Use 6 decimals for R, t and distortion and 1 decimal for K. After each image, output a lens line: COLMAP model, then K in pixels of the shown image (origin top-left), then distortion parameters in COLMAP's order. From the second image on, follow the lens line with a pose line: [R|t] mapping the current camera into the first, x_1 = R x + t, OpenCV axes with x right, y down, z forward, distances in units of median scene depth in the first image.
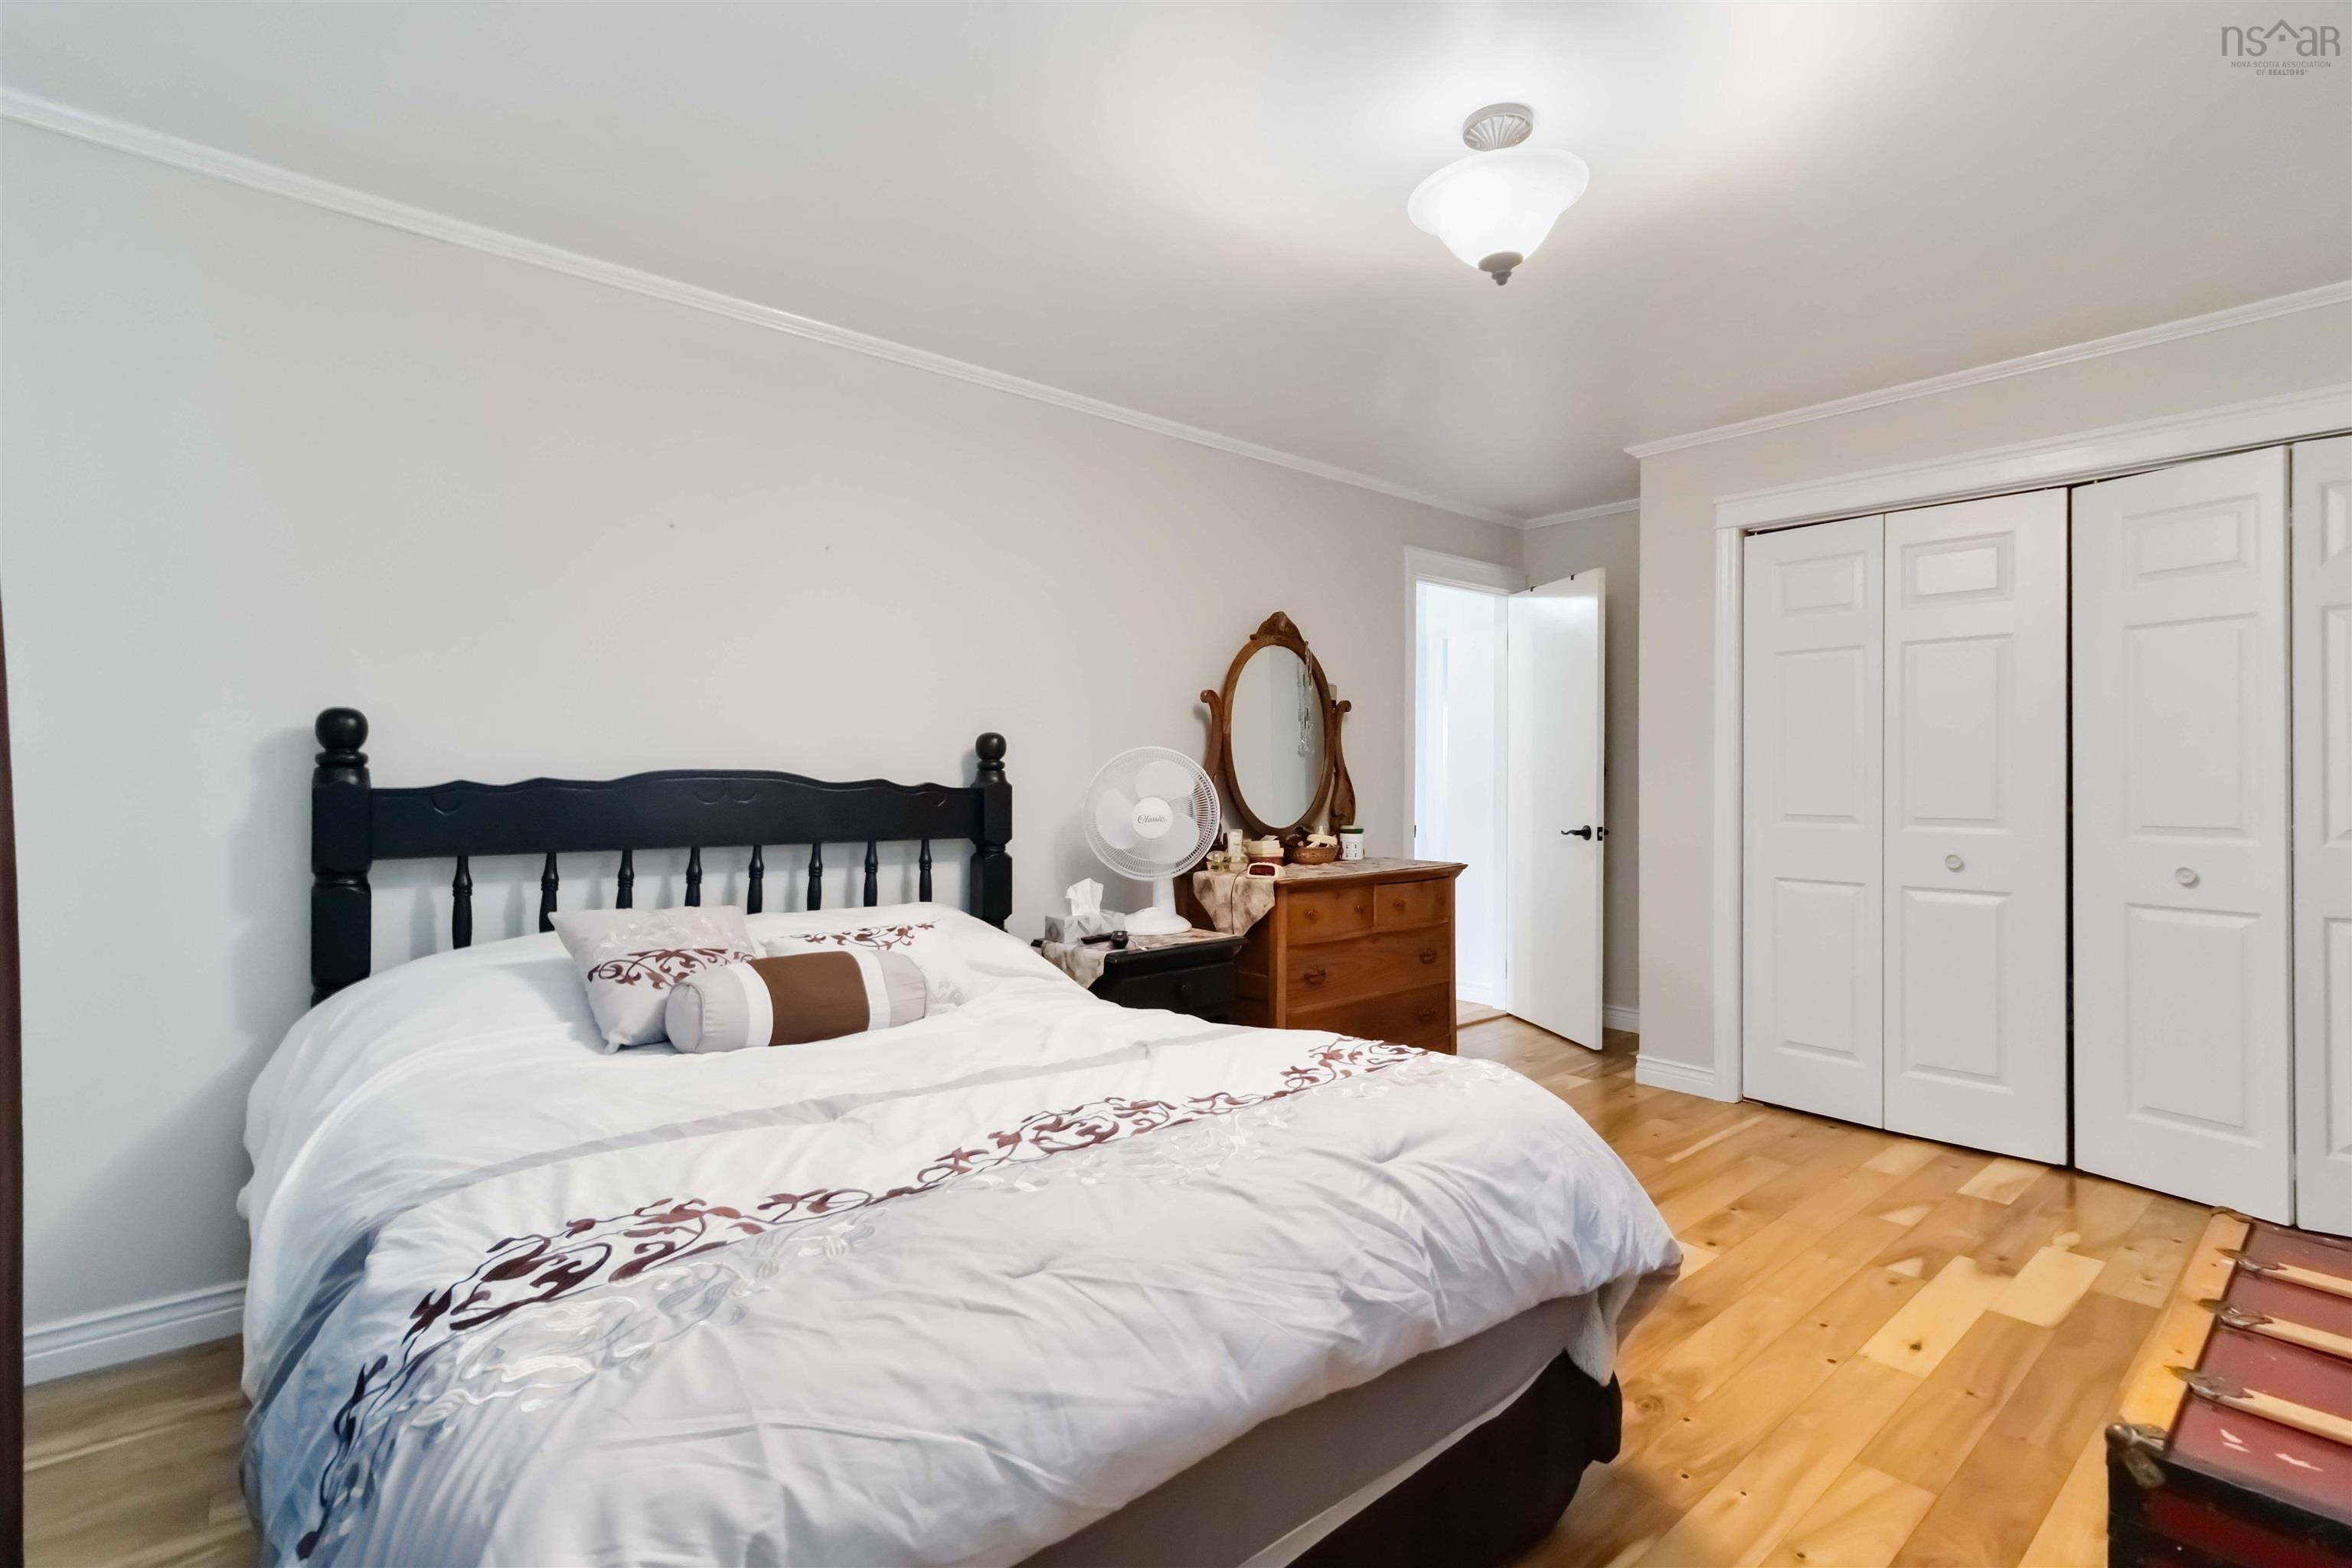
lens RADIAL K [[1095.6, 0, 1196.0], [0, 1095.6, 783.3], [0, 0, 1]] dist [0.004024, 0.000429]
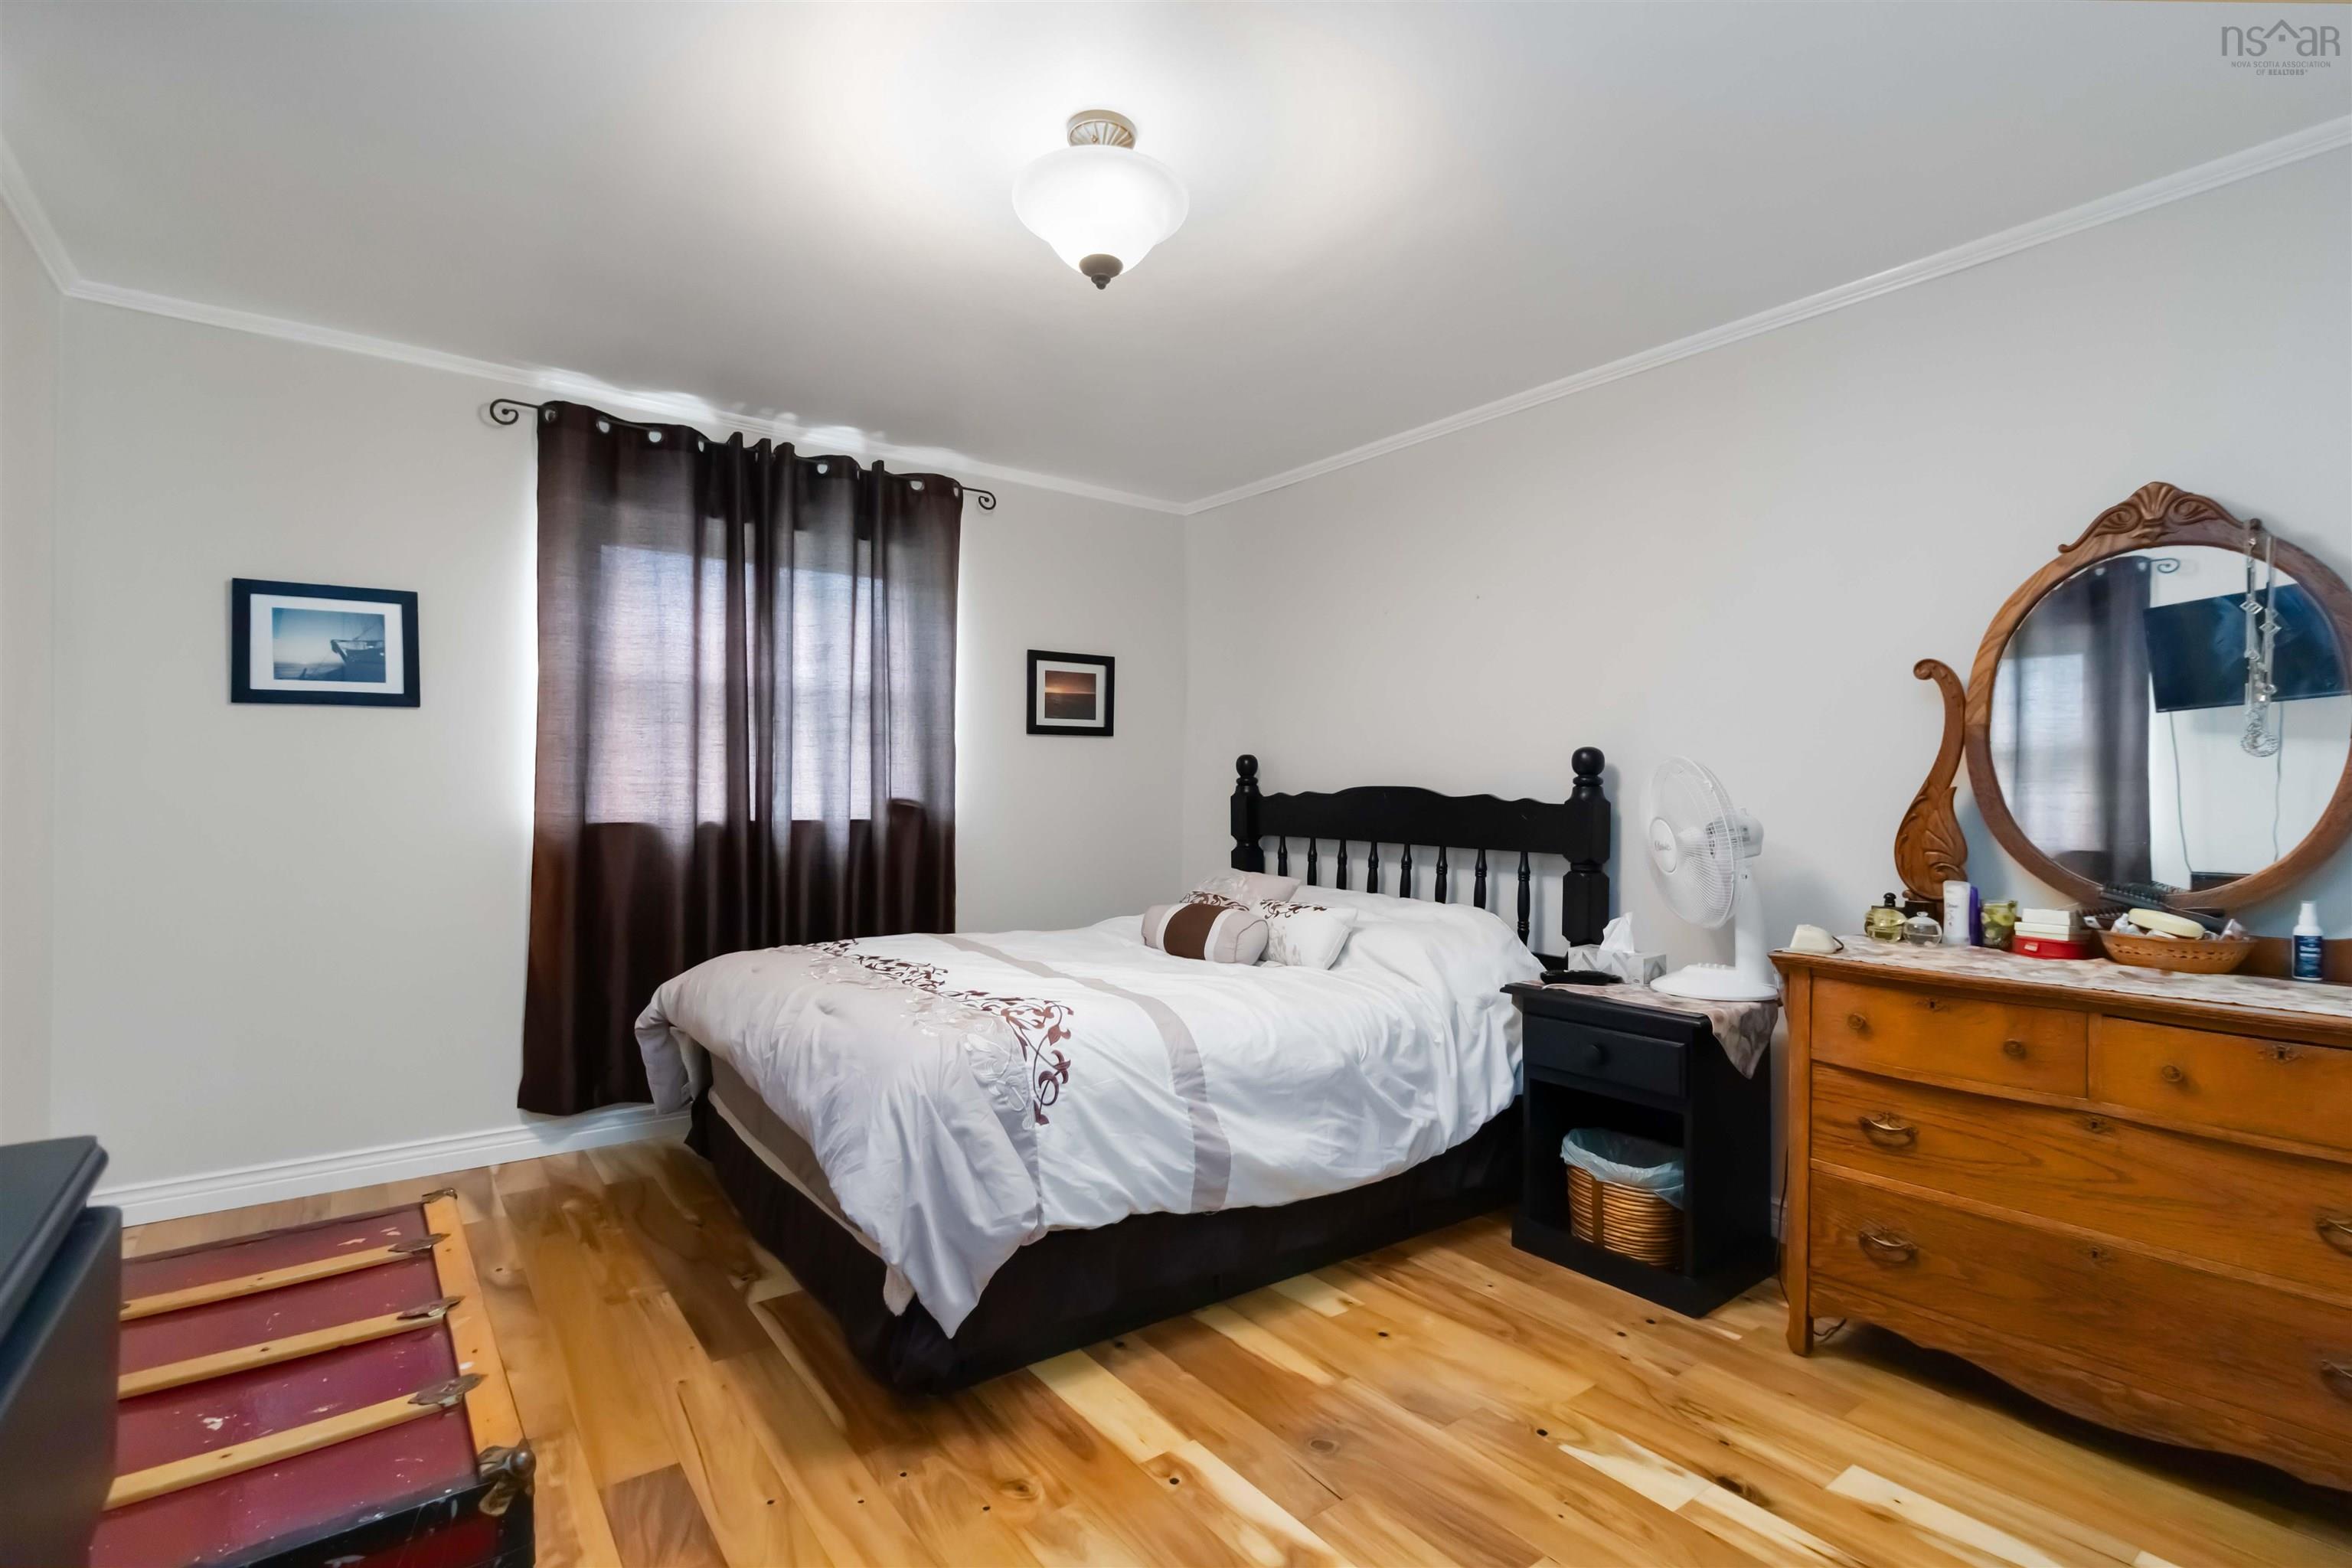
lens RADIAL K [[1095.6, 0, 1197.0], [0, 1095.6, 774.3], [0, 0, 1]] dist [0.004024, 0.000429]
pose [[-0.065714, -0.015813, -0.997713, 0.821139], [-0.014925, 0.999778, -0.014862, -0.002559], [0.997727, 0.013914, -0.065936, 0.754465]]
